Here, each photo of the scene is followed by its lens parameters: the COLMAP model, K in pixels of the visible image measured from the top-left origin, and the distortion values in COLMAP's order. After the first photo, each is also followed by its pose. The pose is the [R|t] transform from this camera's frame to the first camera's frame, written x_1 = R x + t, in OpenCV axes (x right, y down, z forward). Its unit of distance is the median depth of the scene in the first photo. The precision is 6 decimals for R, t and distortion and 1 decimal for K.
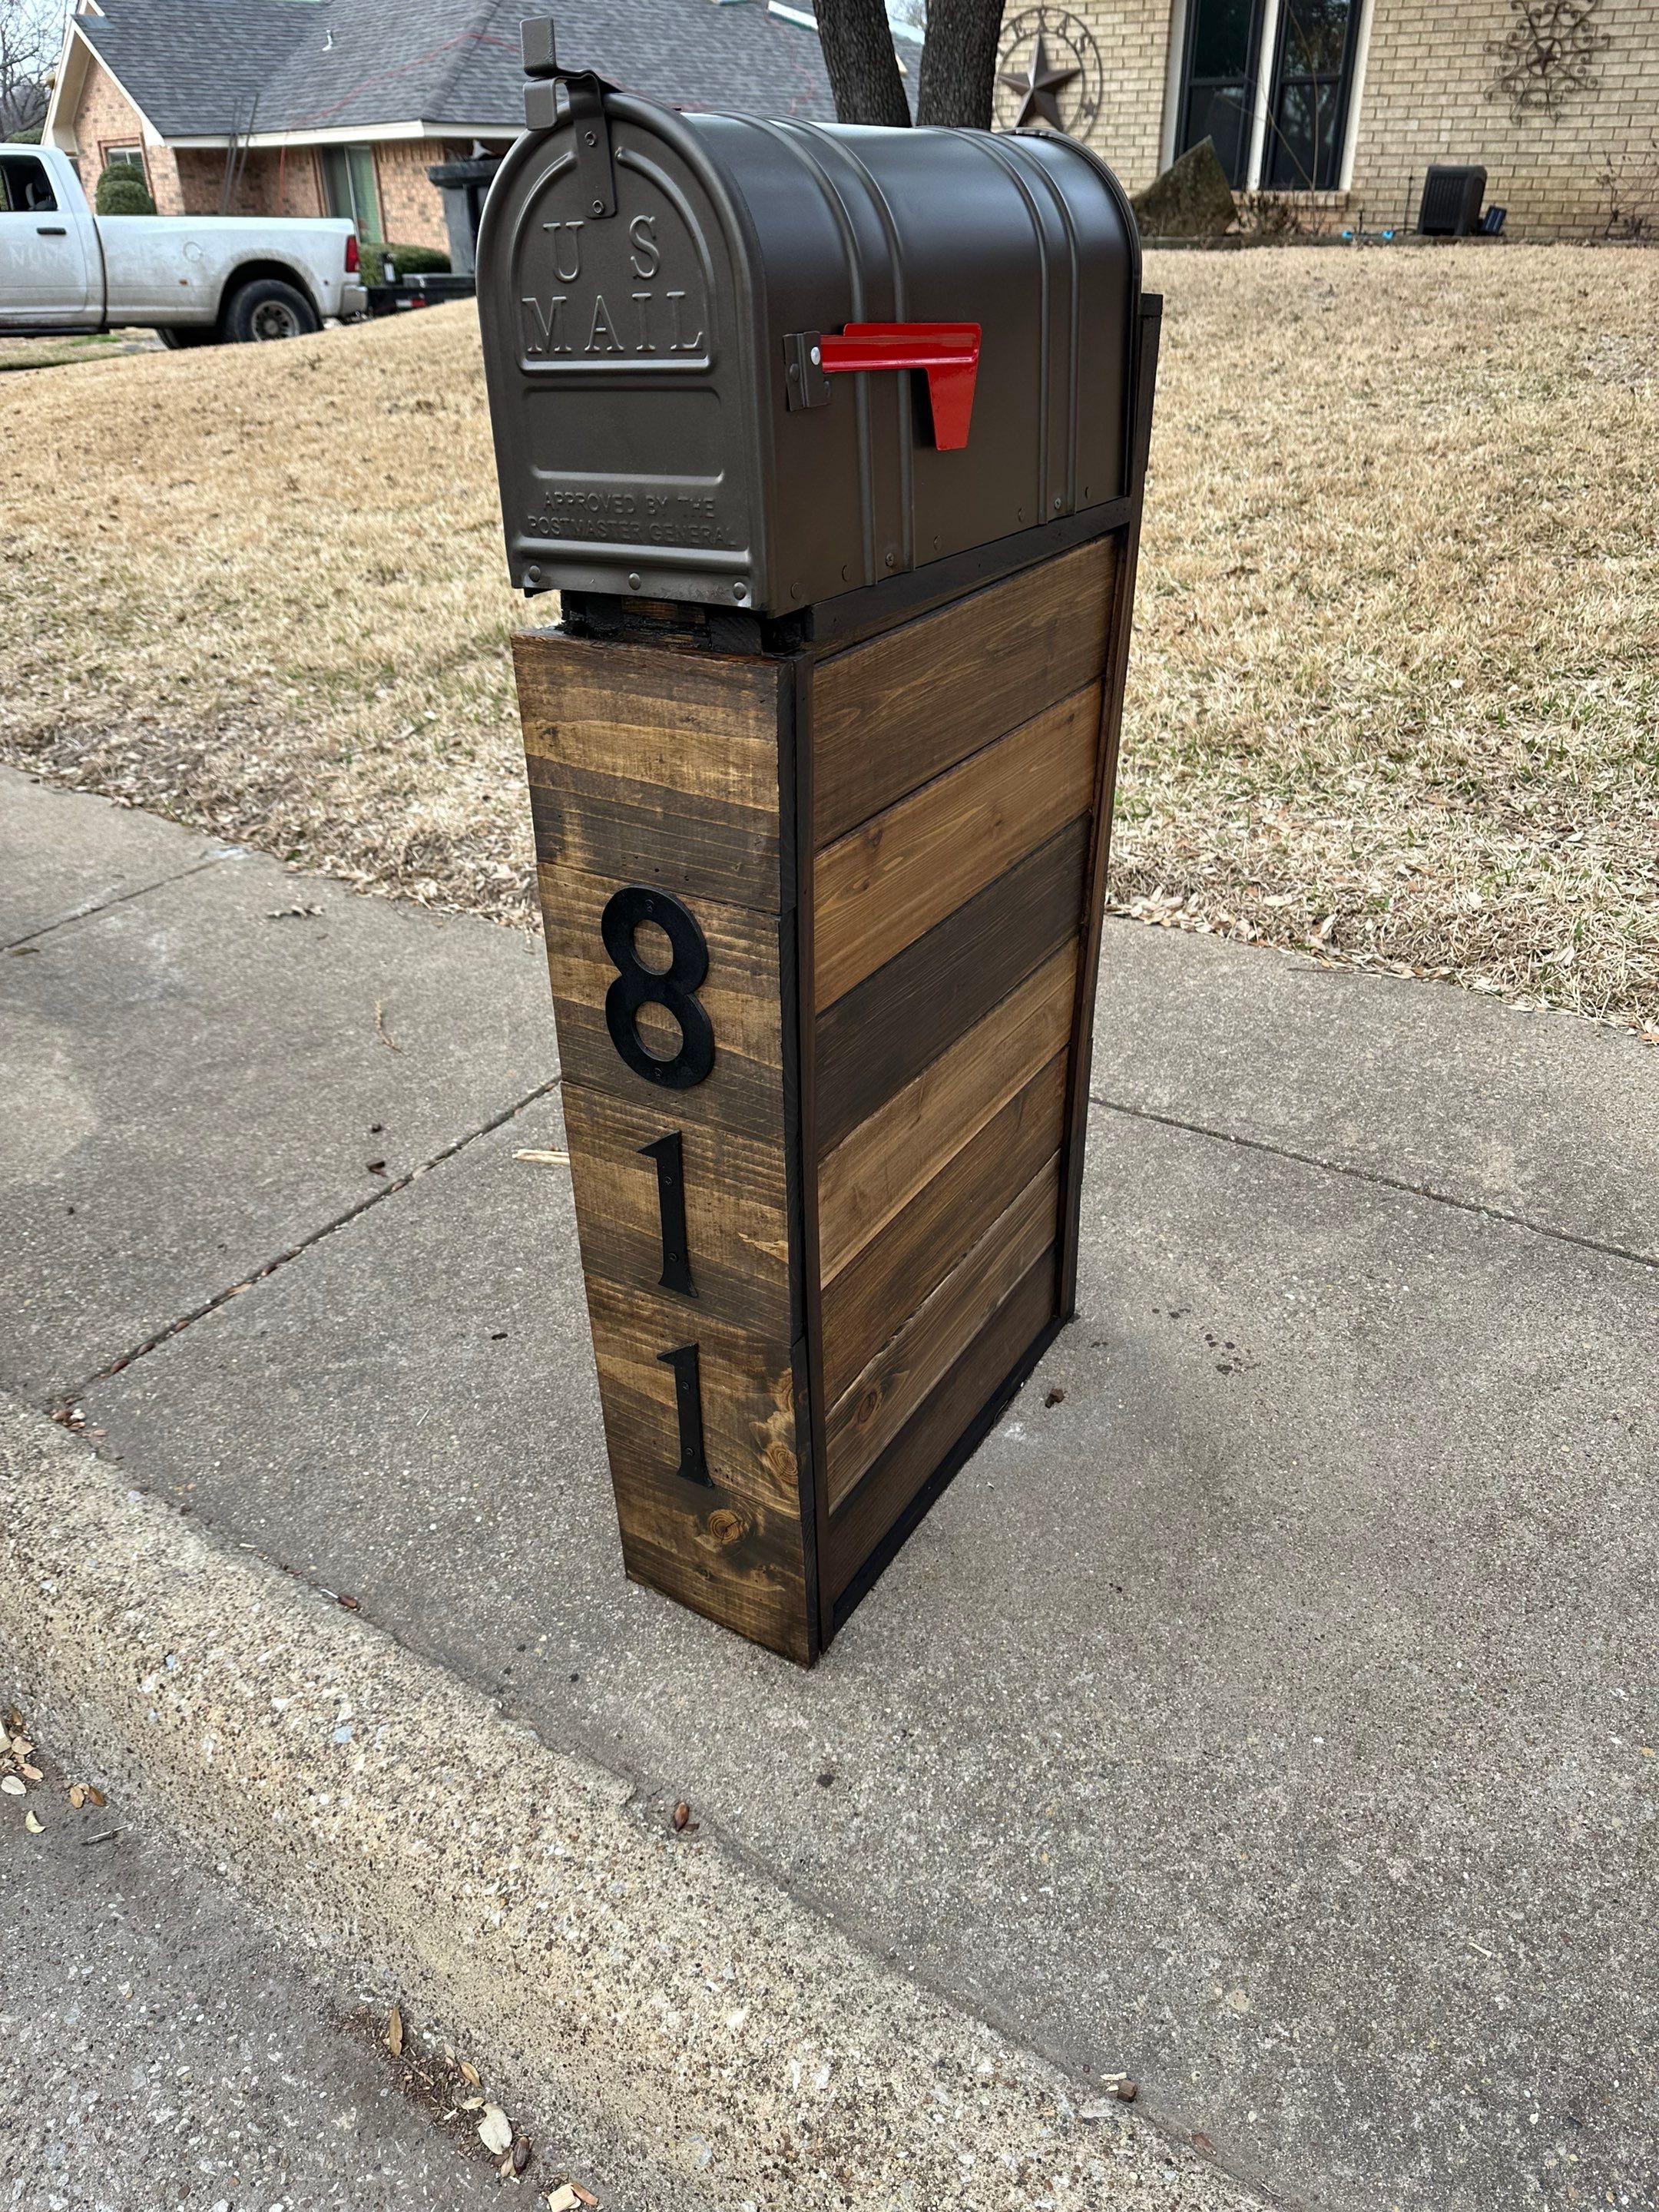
lens RADIAL K [[1577.4, 0, 828.0], [0, 1577.4, 1114.3], [0, 0, 1]] dist [0.008346, -0.013907]
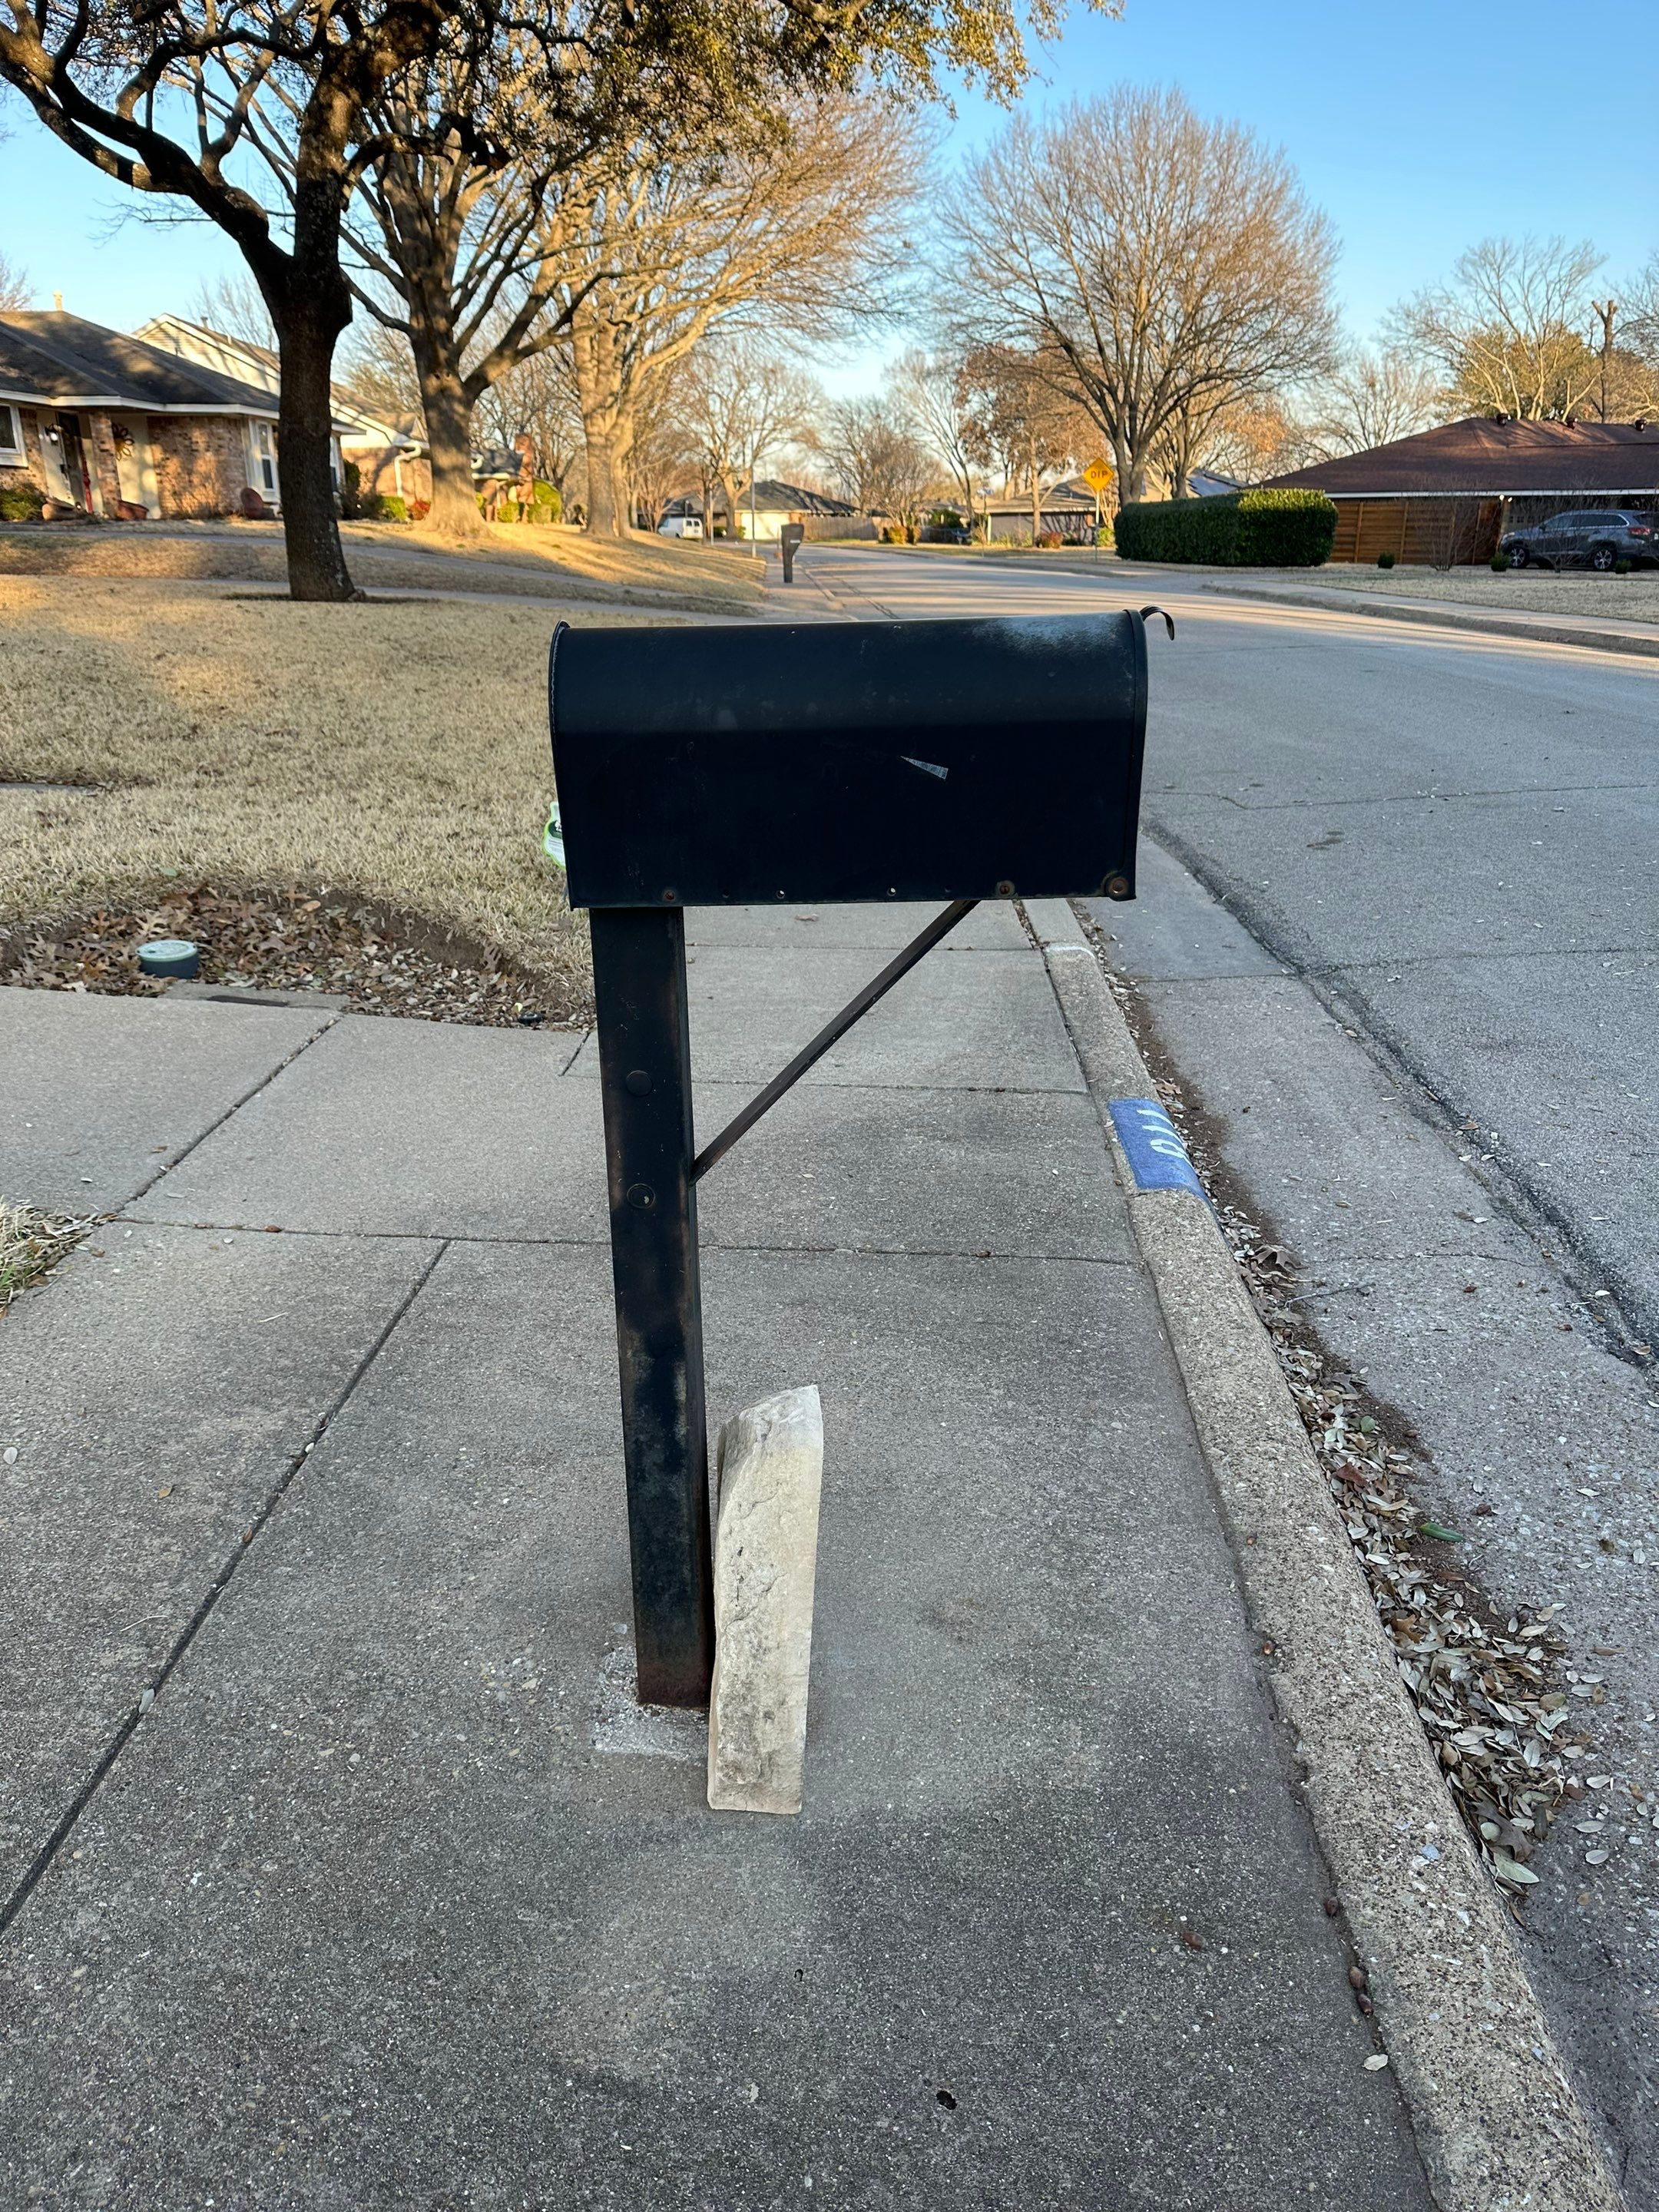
lens RADIAL K [[1577.4, 0, 835.8], [0, 1577.4, 1093.3], [0, 0, 1]] dist [0.008346, -0.013907]
pose [[-0.519943, -0.280442, 0.806853, -0.887011], [0.441115, 0.720725, 0.534764, -0.808556], [-0.731489, 0.633962, -0.251028, 1.329709]]
